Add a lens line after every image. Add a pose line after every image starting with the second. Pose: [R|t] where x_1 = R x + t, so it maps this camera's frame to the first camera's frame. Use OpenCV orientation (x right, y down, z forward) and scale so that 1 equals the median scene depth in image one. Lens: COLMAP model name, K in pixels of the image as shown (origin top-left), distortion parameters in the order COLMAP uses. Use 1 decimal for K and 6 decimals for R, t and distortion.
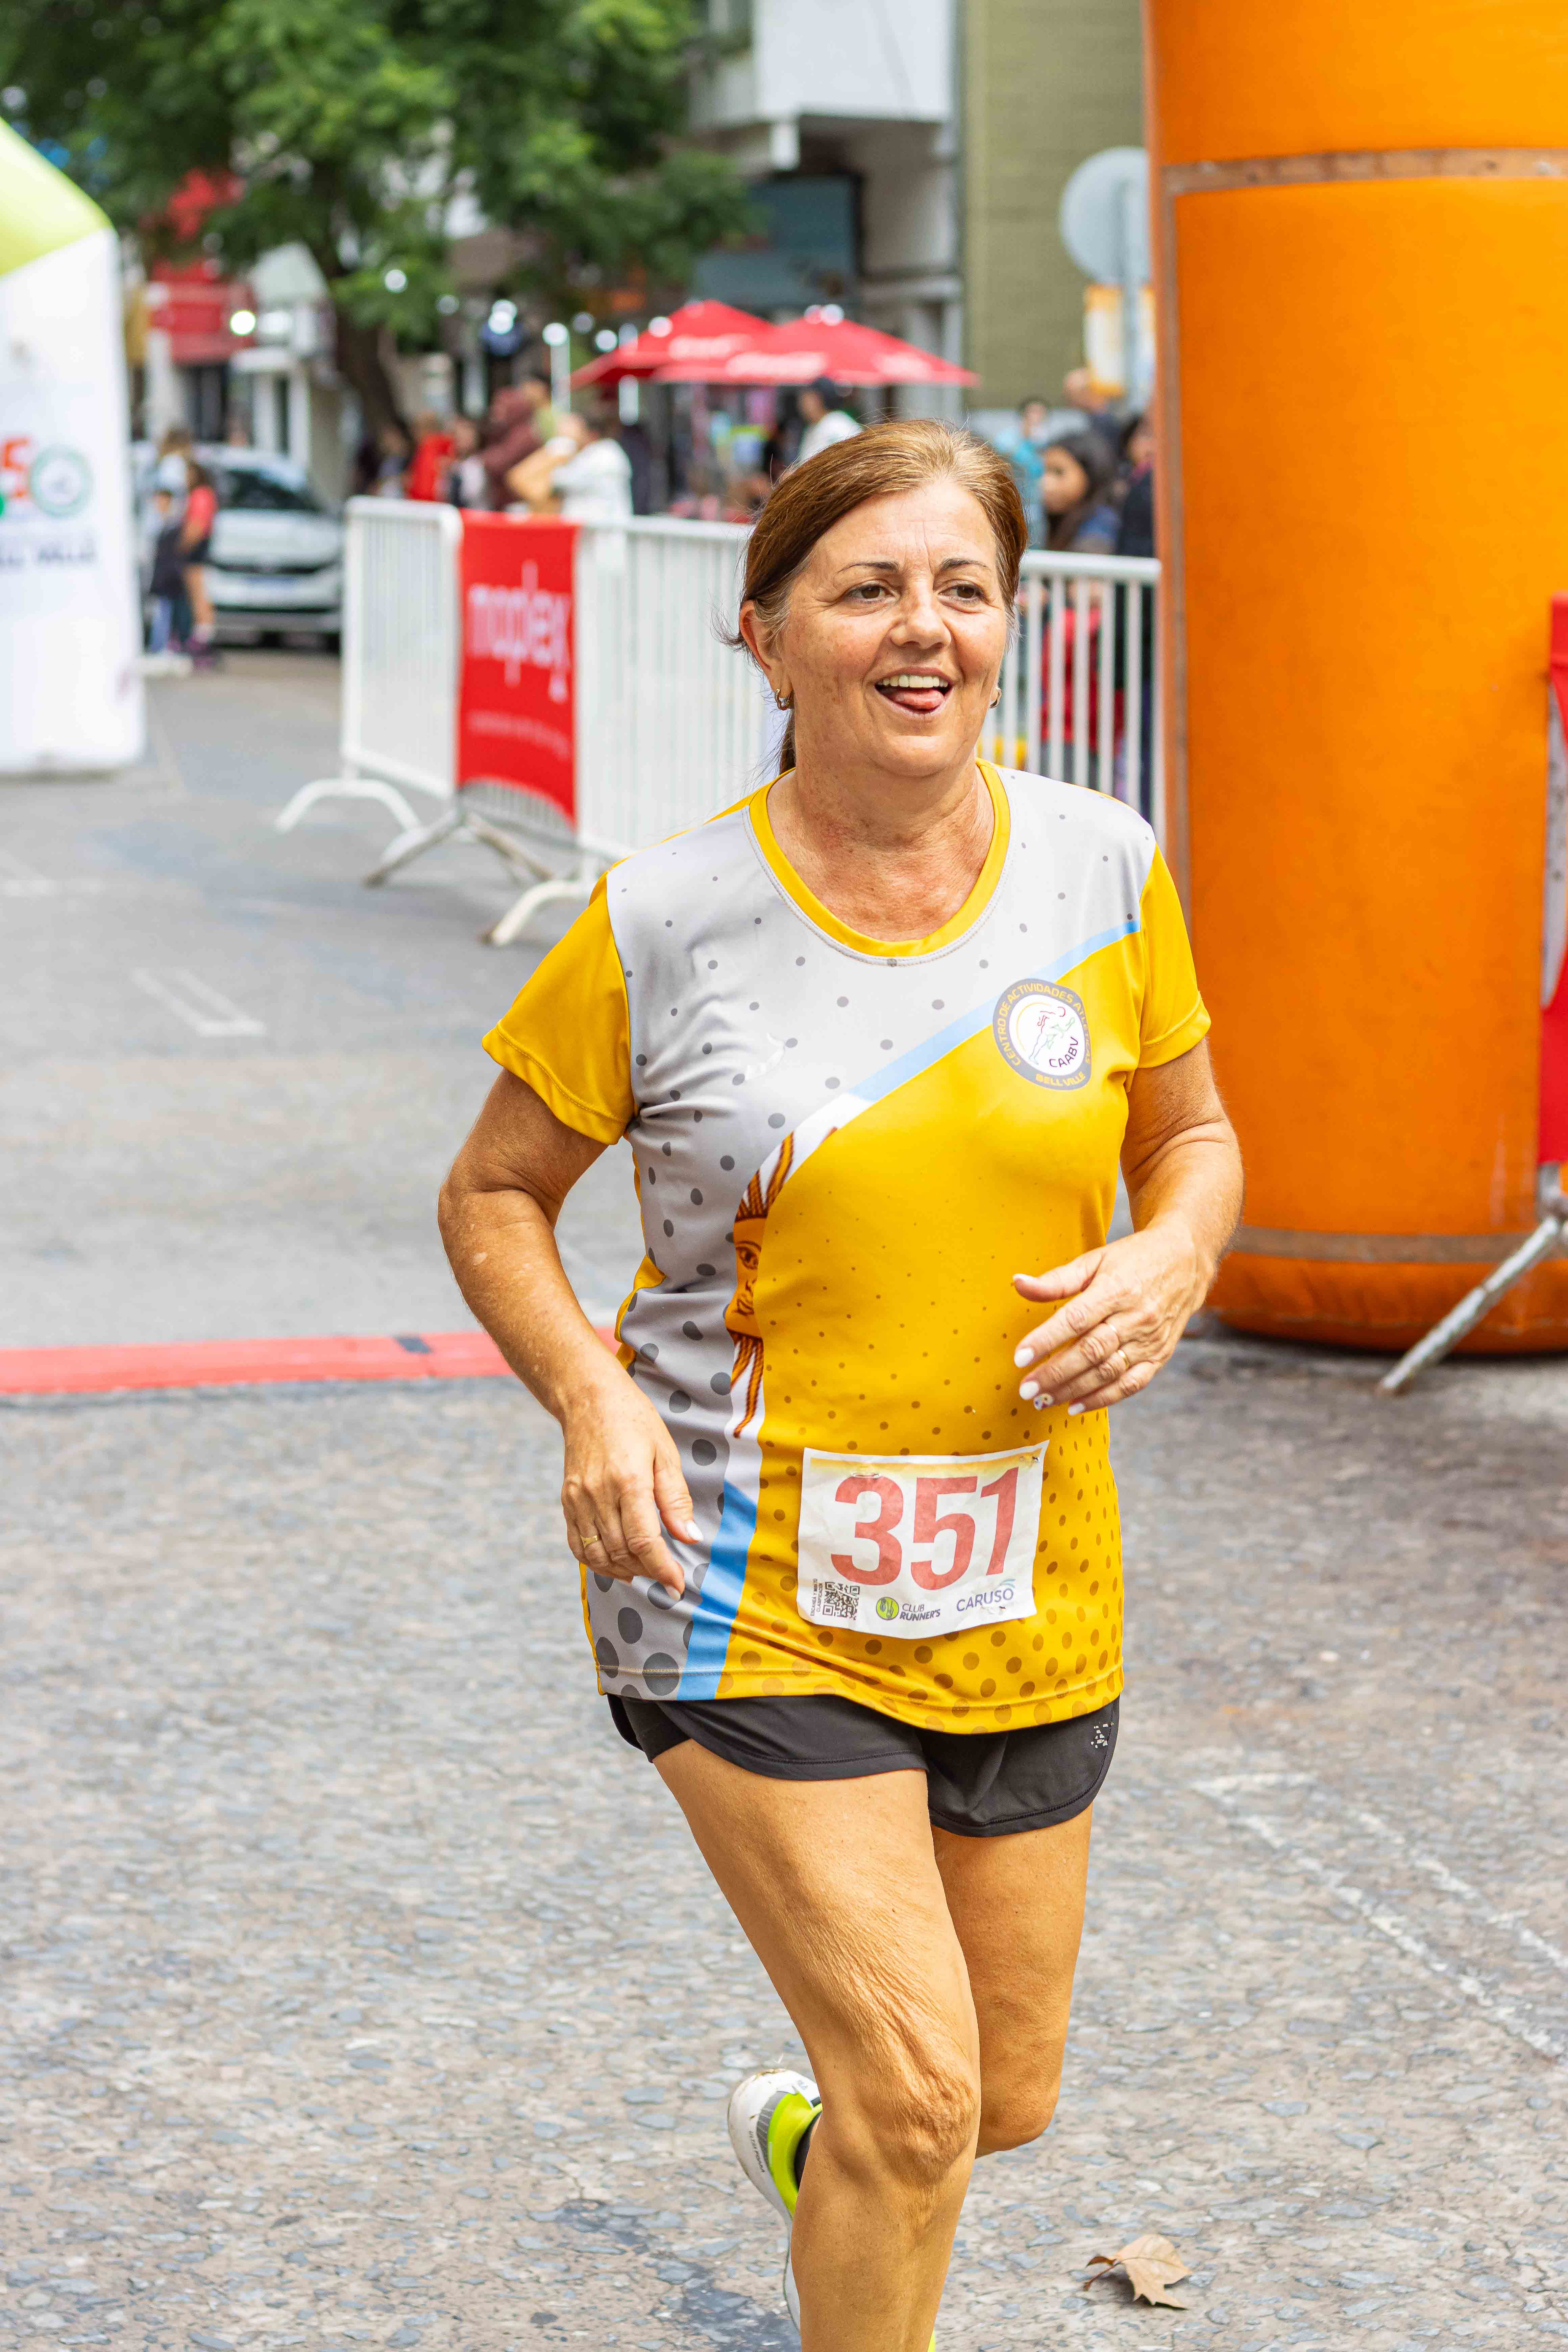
lens RADIAL K [[5476.1, 0, 784.0], [0, 5476.1, 1176.0], [0, 0, 1]] dist [-0.082074, 0.109783]
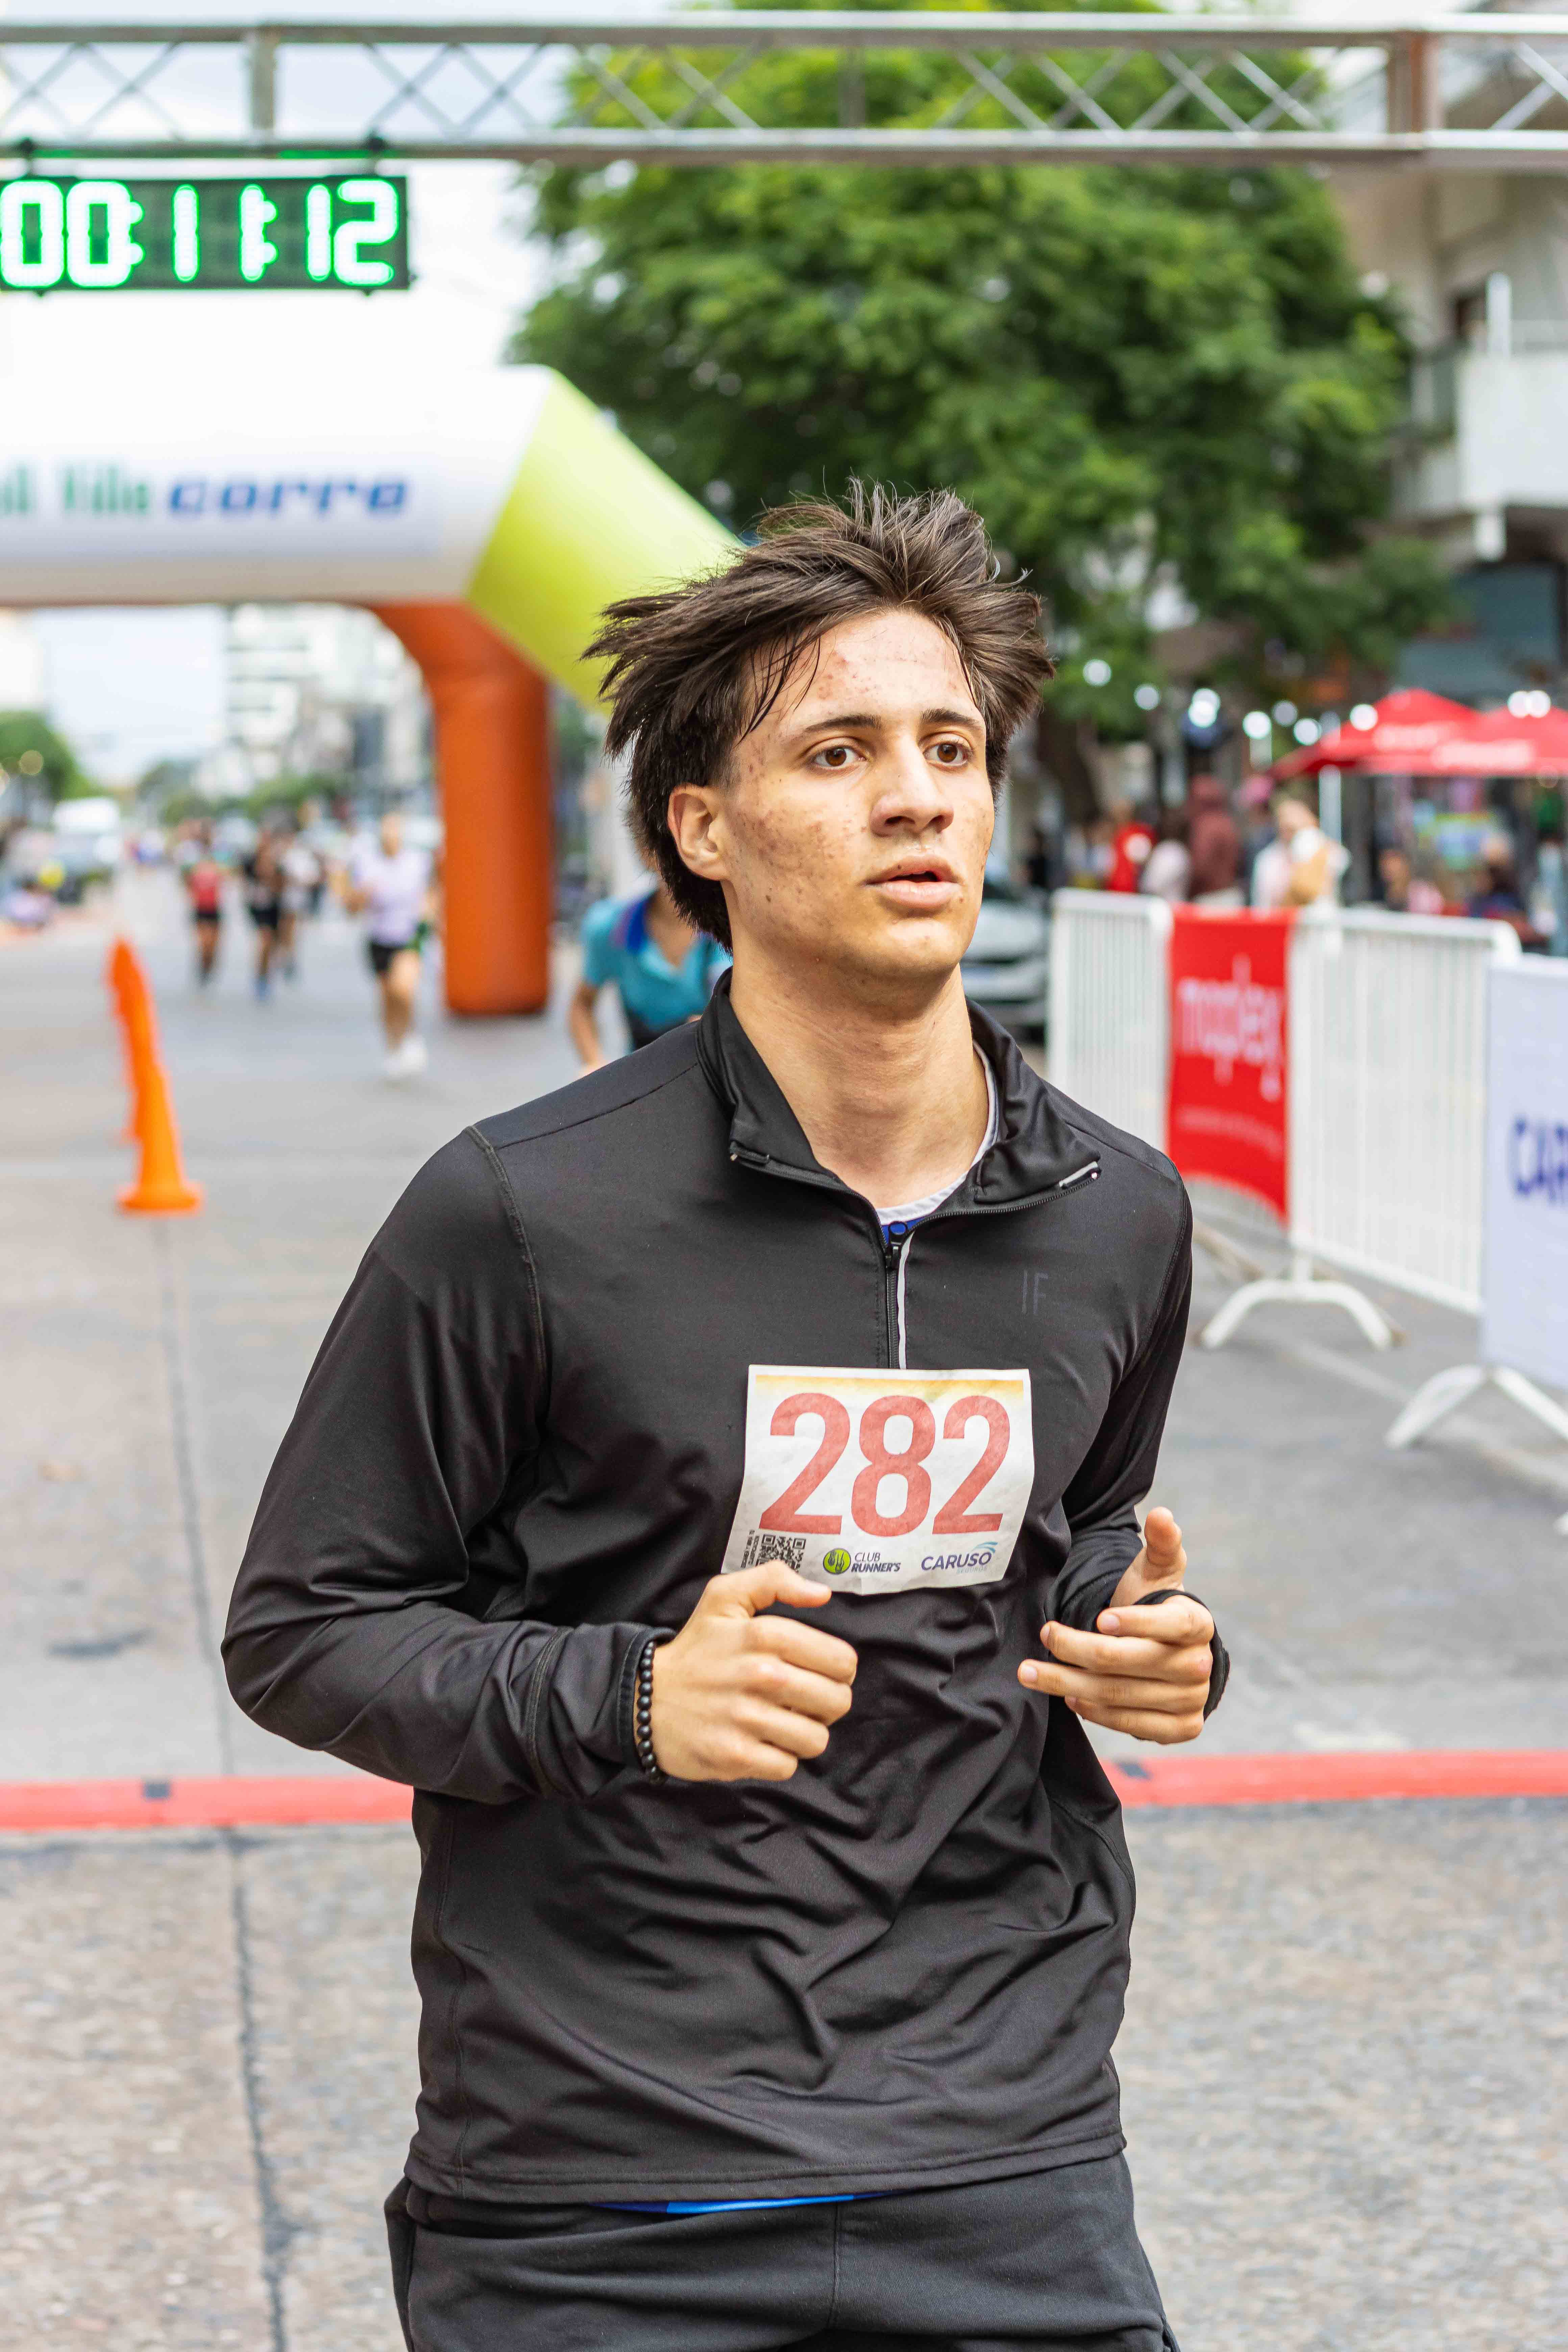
lens RADIAL K [[5492.9, 0, 784.0], [0, 5492.9, 1176.0], [0, 0, 1]] dist [-0.066876, -0.186858]
pose [[0.992112, 0.002589, -0.125331, -0.009052], [-0.011439, 0.997485, -0.069948, -0.006072], [0.124835, 0.070830, 0.989646, 0.031896]]
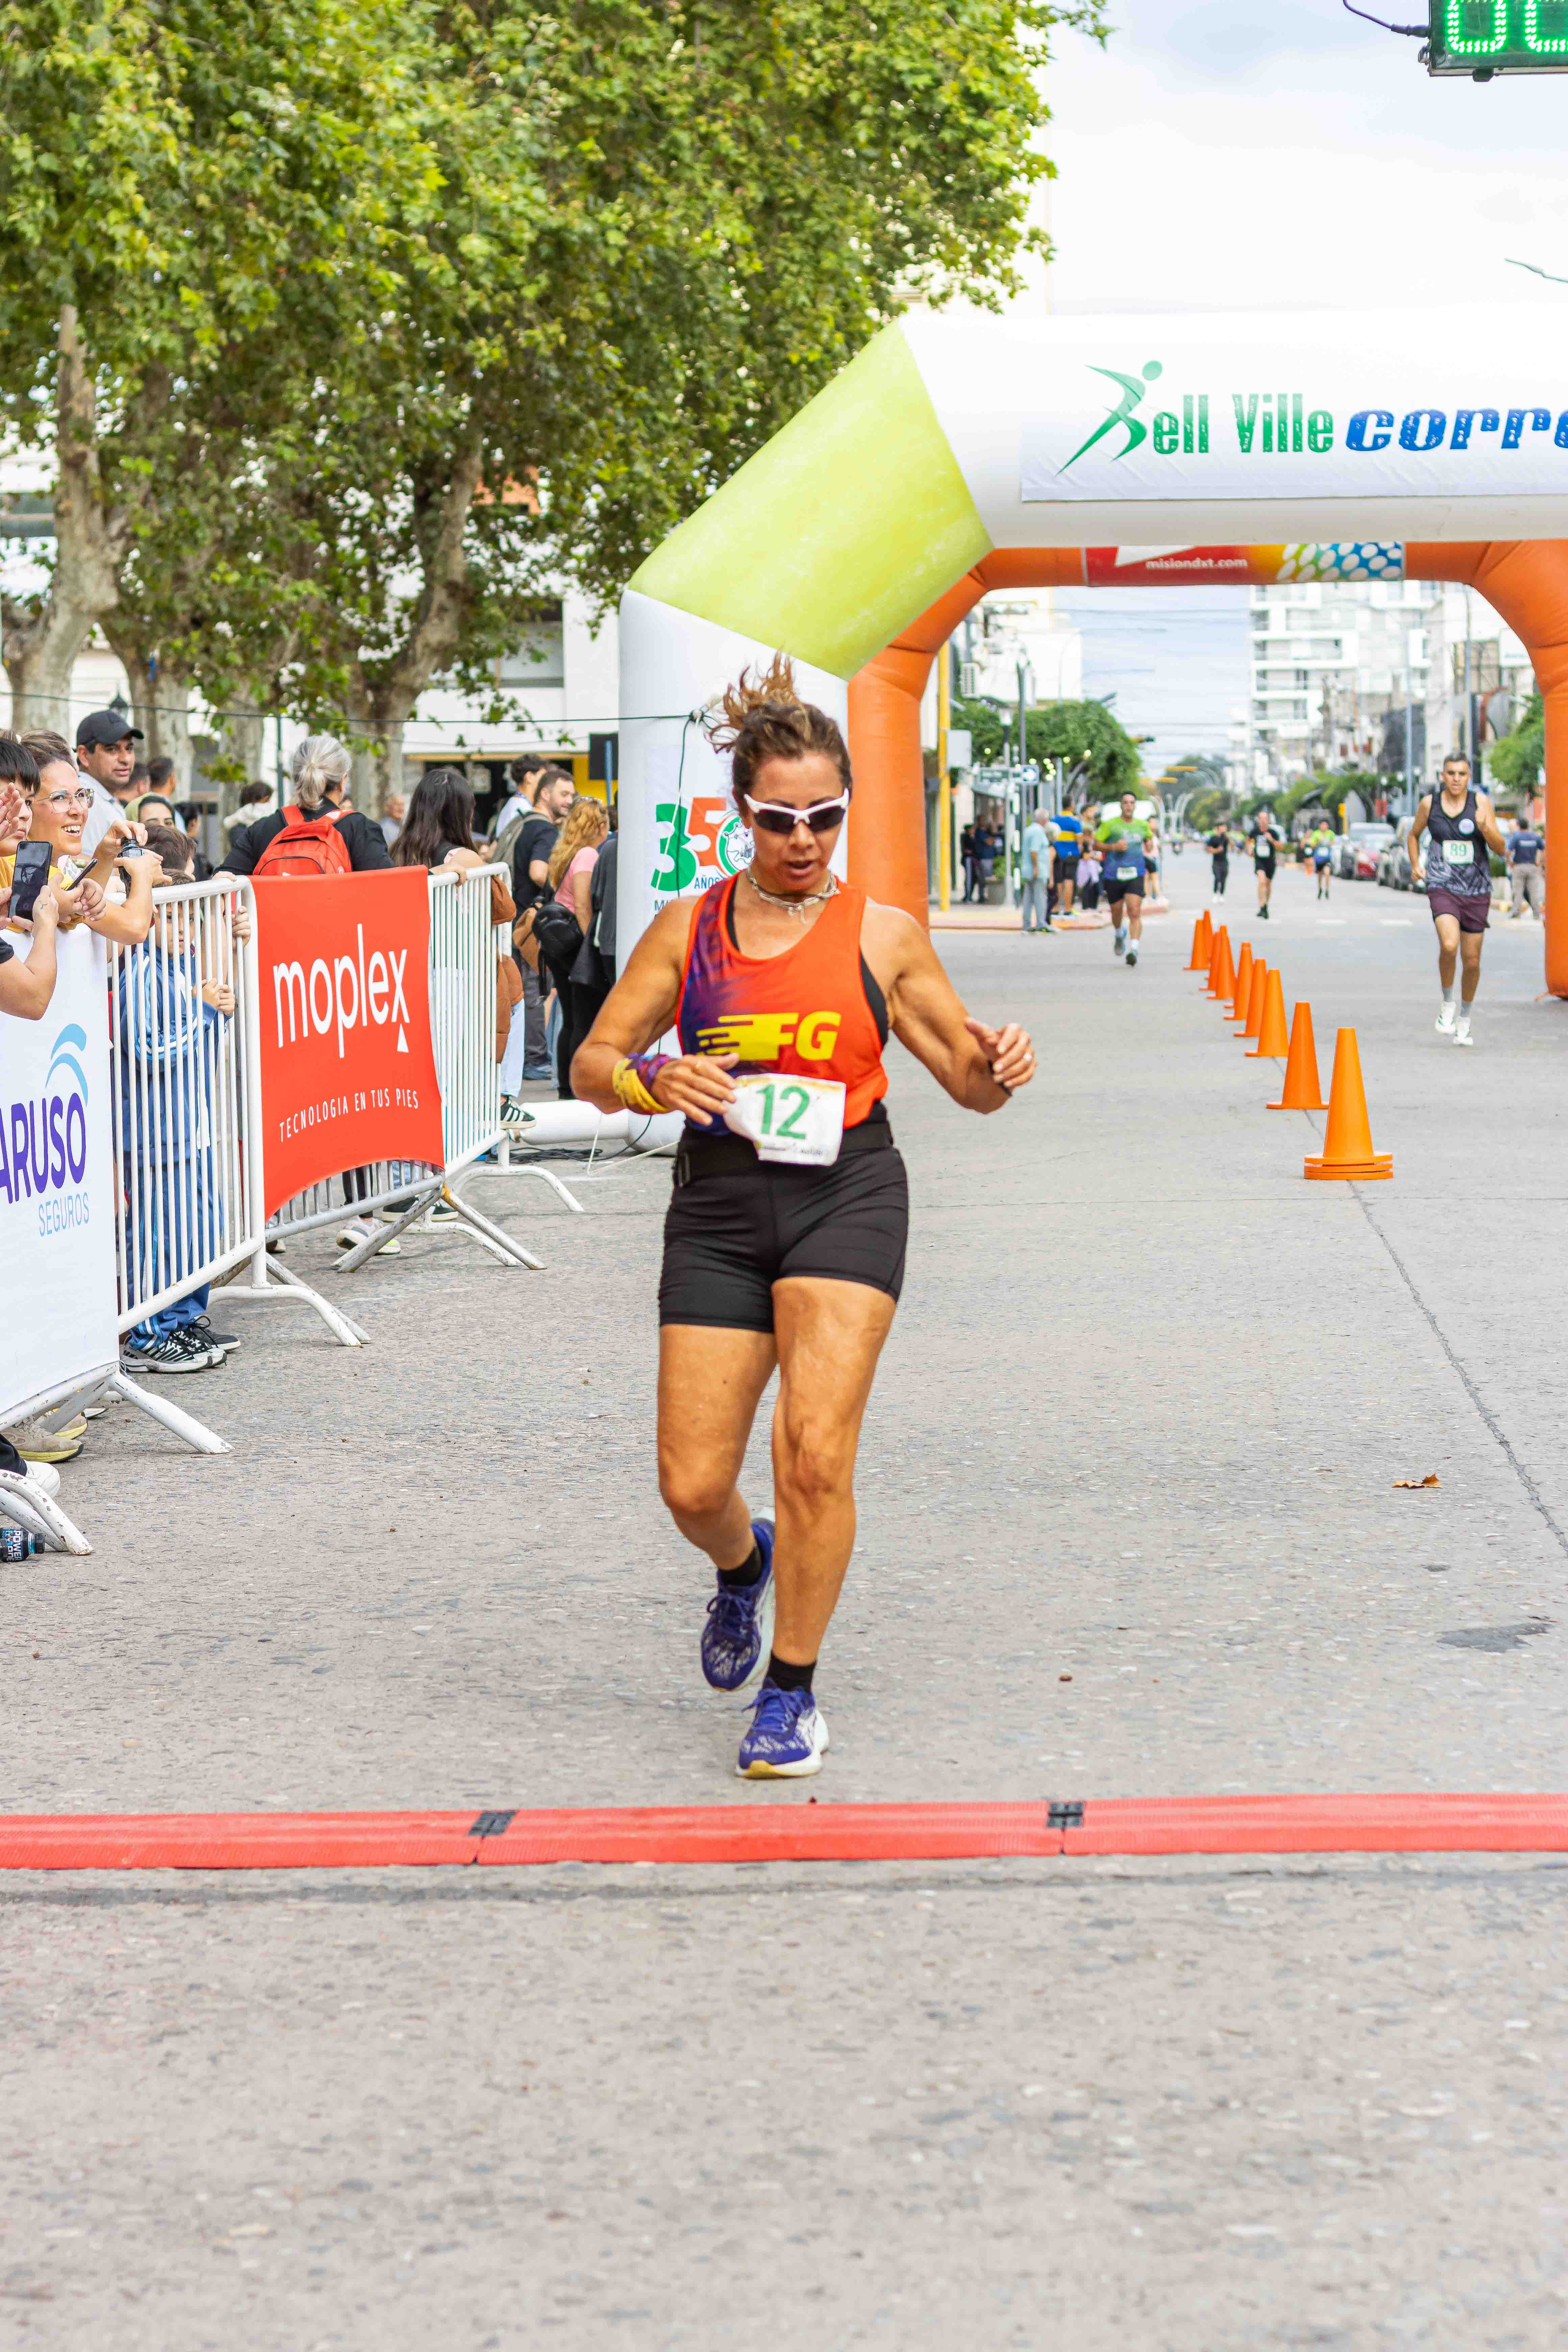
lens RADIAL K [[5398.8, 0, 753.6], [0, 5398.8, 1177.2], [0, 0, 1]] dist [-0.069176, -0.403189]
pose [[0.951116, 0.012990, -0.308562, -0.136353], [-0.034946, 0.997225, -0.065737, 0.000127], [0.306852, 0.073306, 0.948930, 0.191051]]
